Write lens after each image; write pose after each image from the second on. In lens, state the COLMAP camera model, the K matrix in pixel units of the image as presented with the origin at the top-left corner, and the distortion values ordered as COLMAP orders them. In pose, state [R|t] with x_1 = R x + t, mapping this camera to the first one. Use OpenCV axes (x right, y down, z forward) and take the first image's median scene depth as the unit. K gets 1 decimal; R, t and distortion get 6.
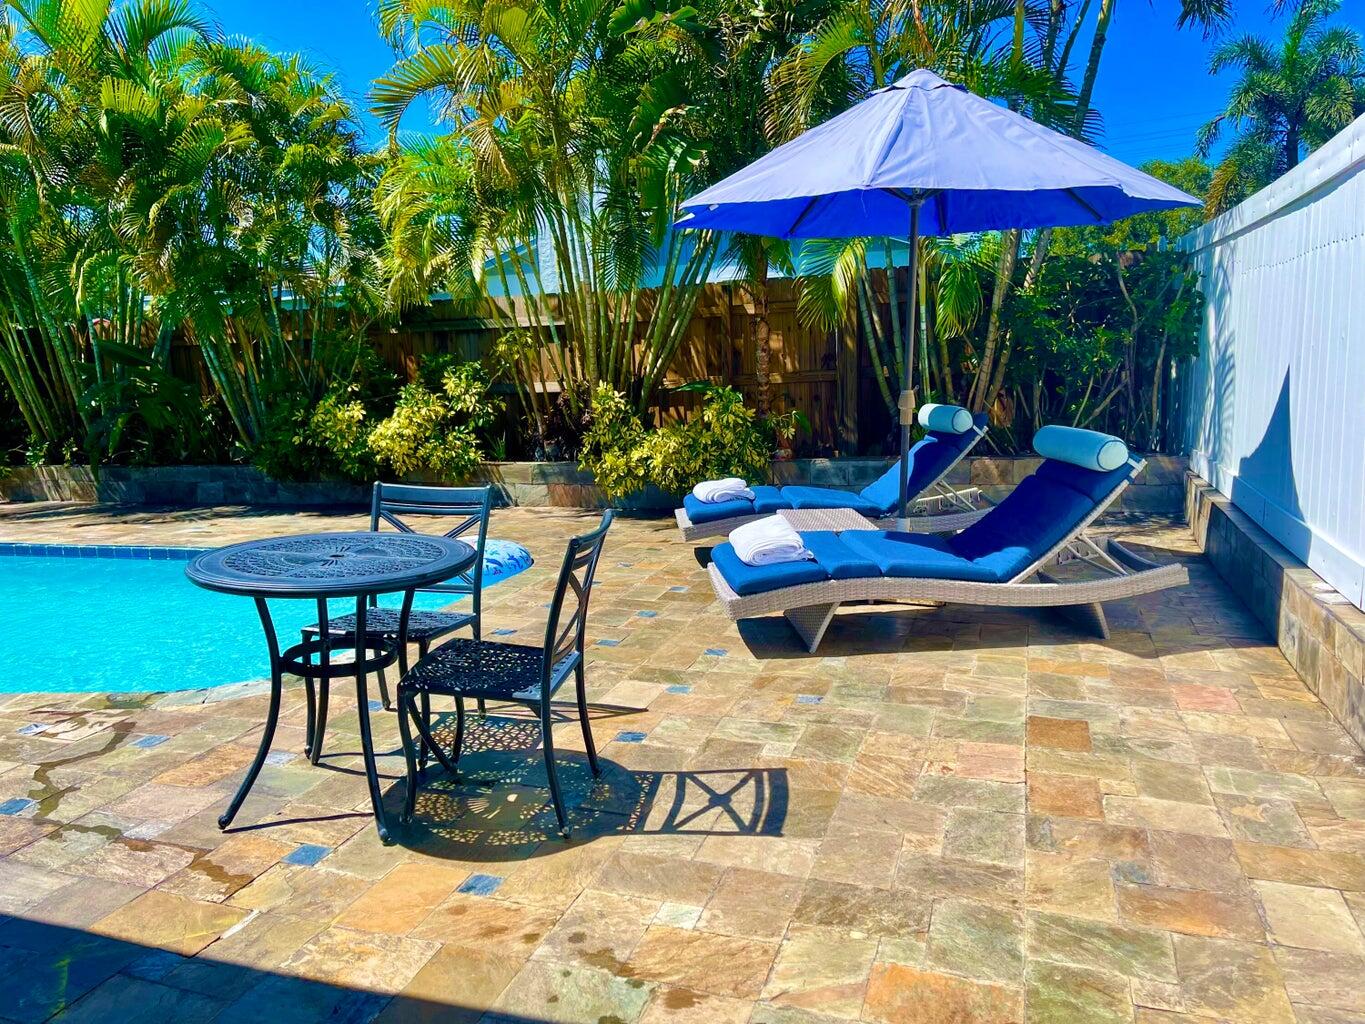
lens RADIAL K [[947.2, 0, 653.9], [0, 947.2, 495.3], [0, 0, 1]] dist [0.059392, -0.081957]
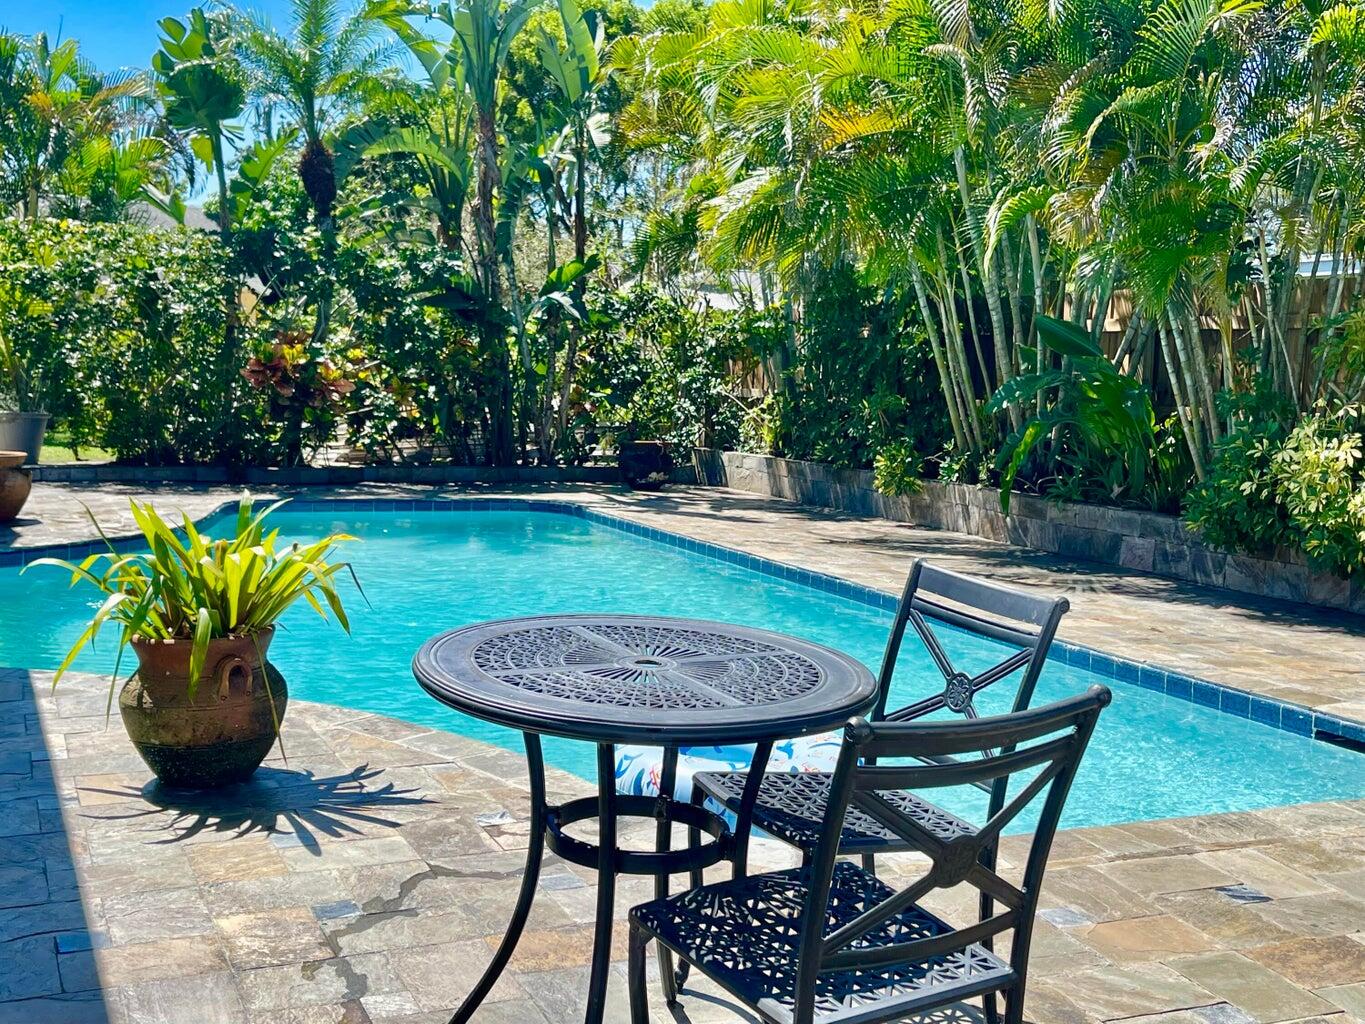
lens RADIAL K [[1520.3, 0, 695.4], [0, 1520.3, 513.4], [0, 0, 1]] dist [0.025693, -0.015455]
pose [[0.694476, 0.132425, -0.707224, 0.076601], [-0.160682, 0.986638, 0.026958, -0.012774], [0.701344, 0.094917, 0.706475, 0.073360]]
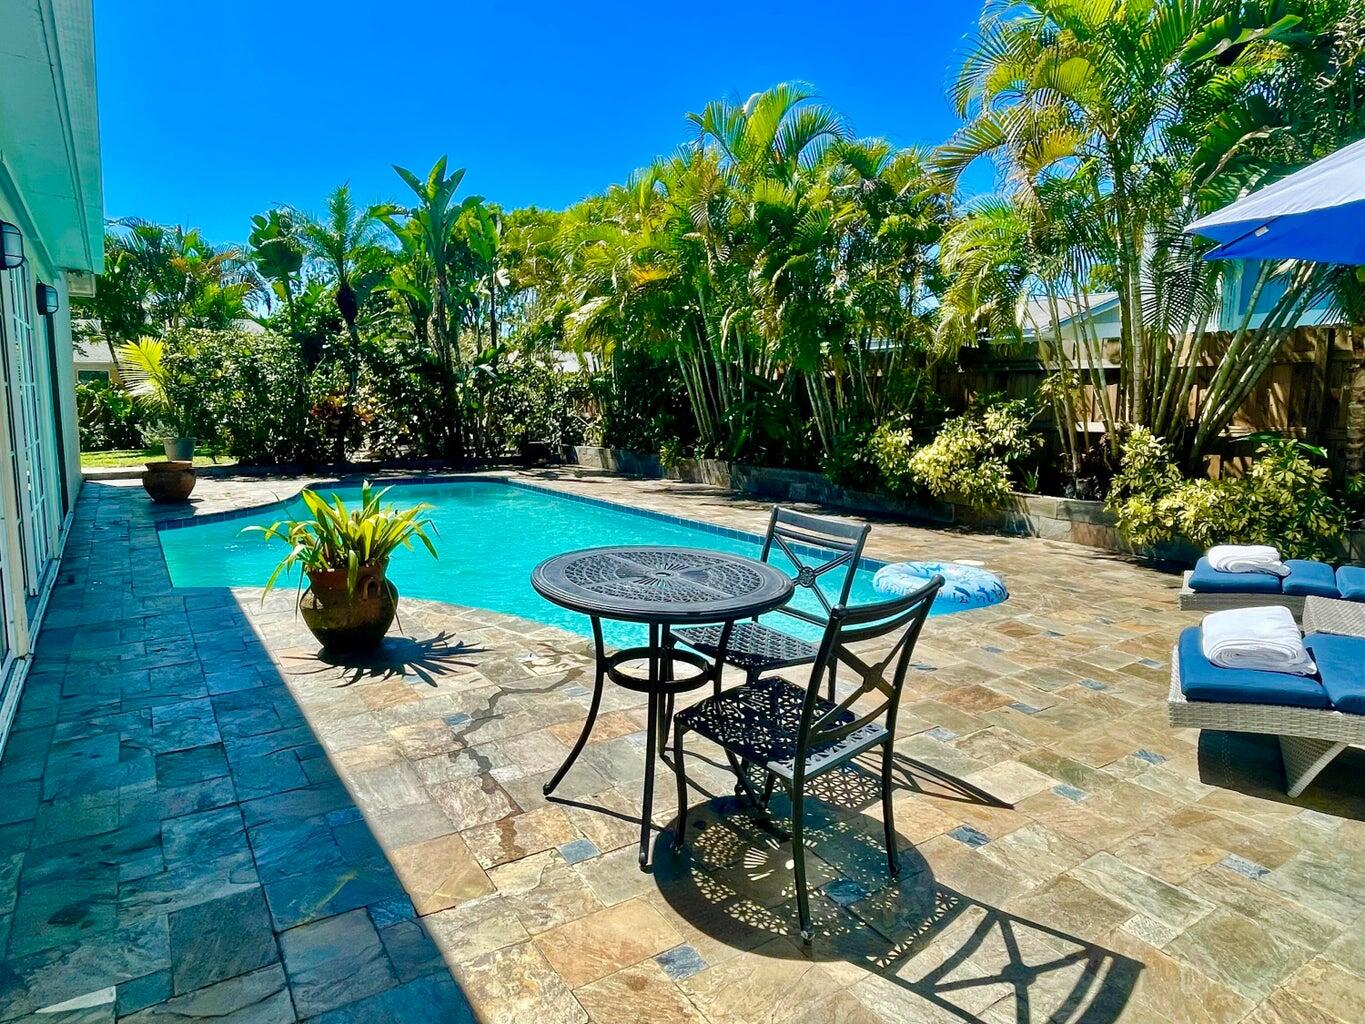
lens RADIAL K [[779.7, 0, 681.1], [0, 779.7, 497.8], [0, 0, 1]] dist [-0.002429, -0.002440]
pose [[0.803793, 0.119051, -0.582876, 0.036167], [-0.123839, 0.991793, 0.031795, -0.010737], [0.581877, 0.046627, 0.811939, 0.065049]]
